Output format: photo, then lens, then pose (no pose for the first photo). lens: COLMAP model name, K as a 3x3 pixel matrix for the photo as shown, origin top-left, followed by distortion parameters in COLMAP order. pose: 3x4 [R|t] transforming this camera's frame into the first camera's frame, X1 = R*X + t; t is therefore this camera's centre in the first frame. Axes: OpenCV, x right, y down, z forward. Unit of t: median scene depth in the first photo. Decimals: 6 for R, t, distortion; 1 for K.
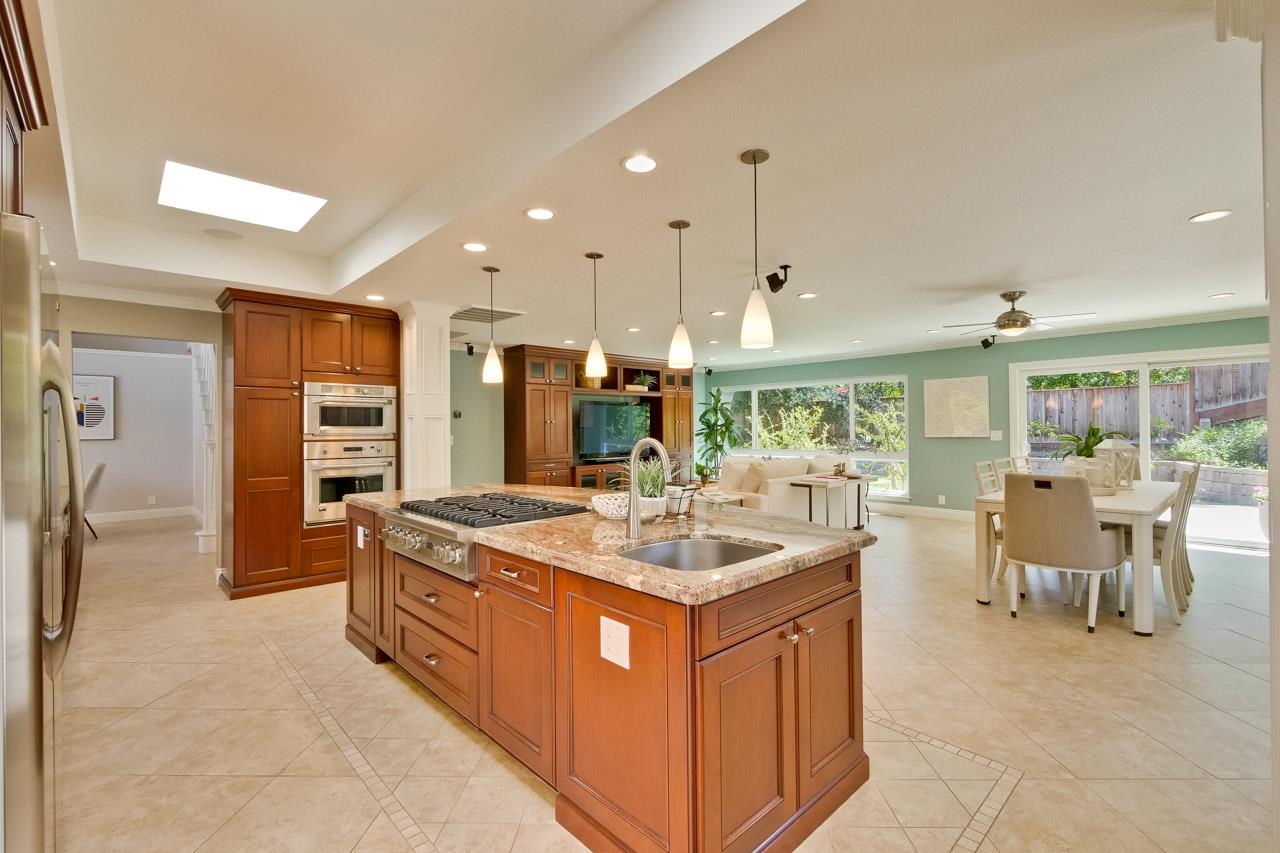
lens RADIAL K [[554.1, 0, 648.0], [0, 554.1, 424.9], [0, 0, 1]] dist [-0.003752, 0.000609]
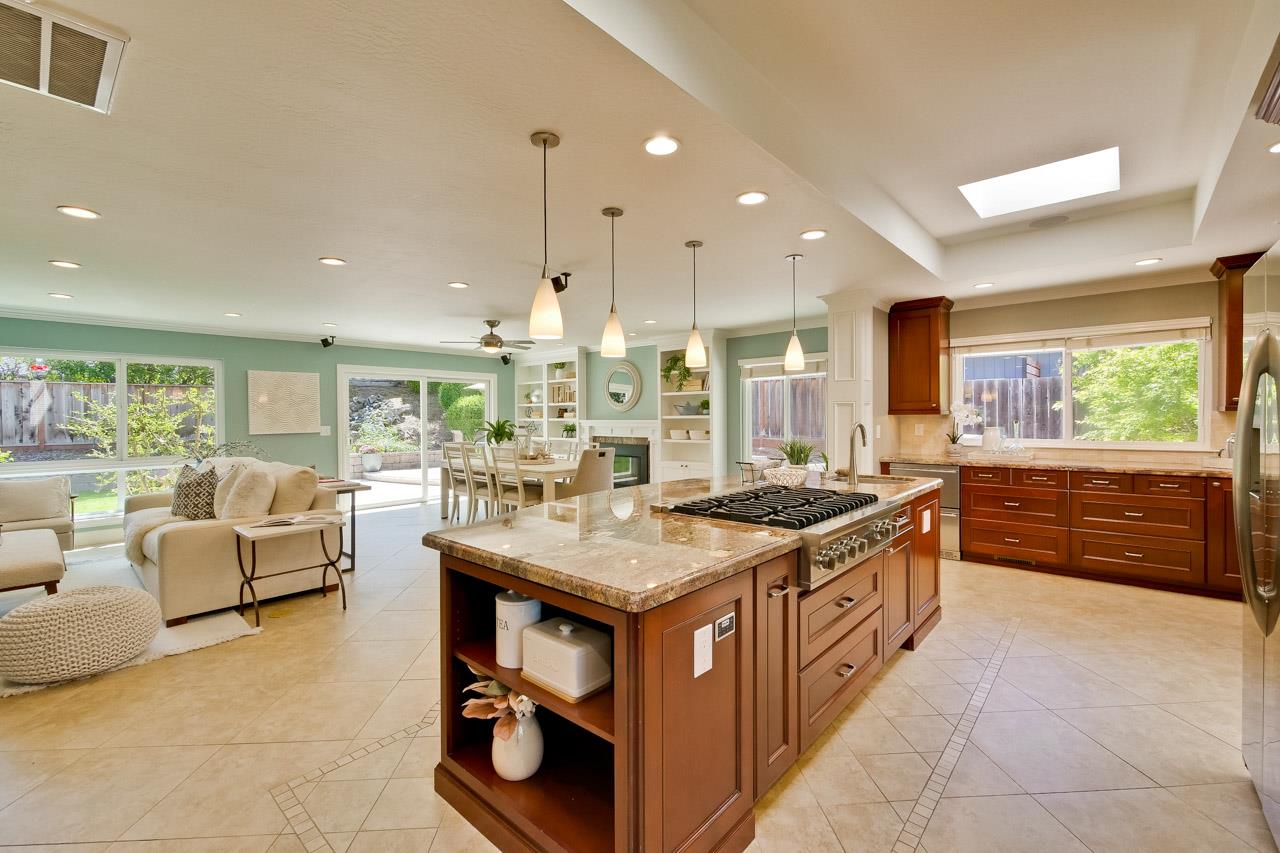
lens RADIAL K [[548.3, 0, 625.7], [0, 548.3, 420.4], [0, 0, 1]] dist [-0.000148, -0.000631]
pose [[-0.066656, 0.003595, 0.997770, -0.456174], [0.005425, 0.999980, -0.003240, 0.005715], [-0.997761, 0.005197, -0.066674, 0.512319]]
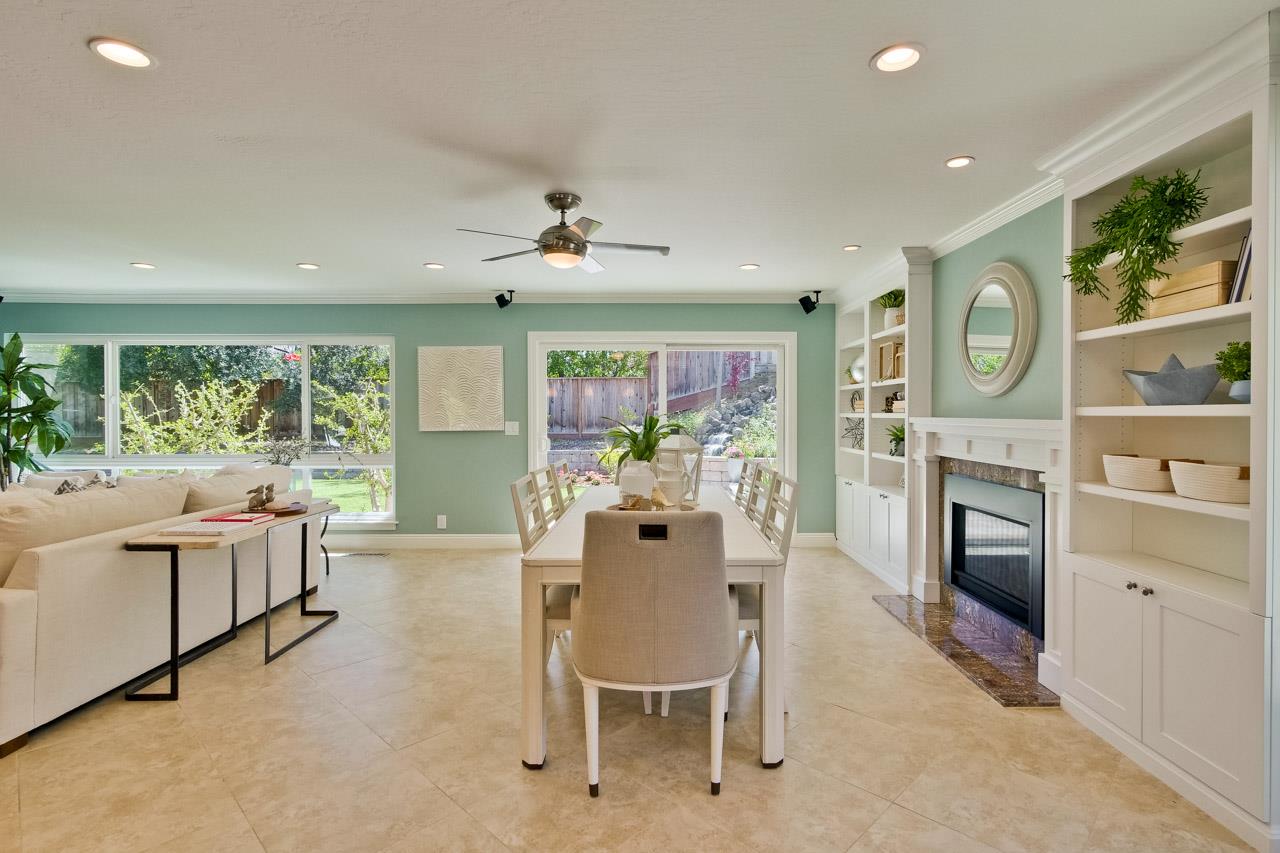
lens RADIAL K [[626.3, 0, 654.3], [0, 626.3, 417.9], [0, 0, 1]] dist [-0.006248, -0.000222]
pose [[0.675464, 0.004534, 0.737379, 0.147233], [-0.009273, 0.999954, 0.002345, 0.001783], [-0.737335, -0.008422, 0.675475, 0.305780]]
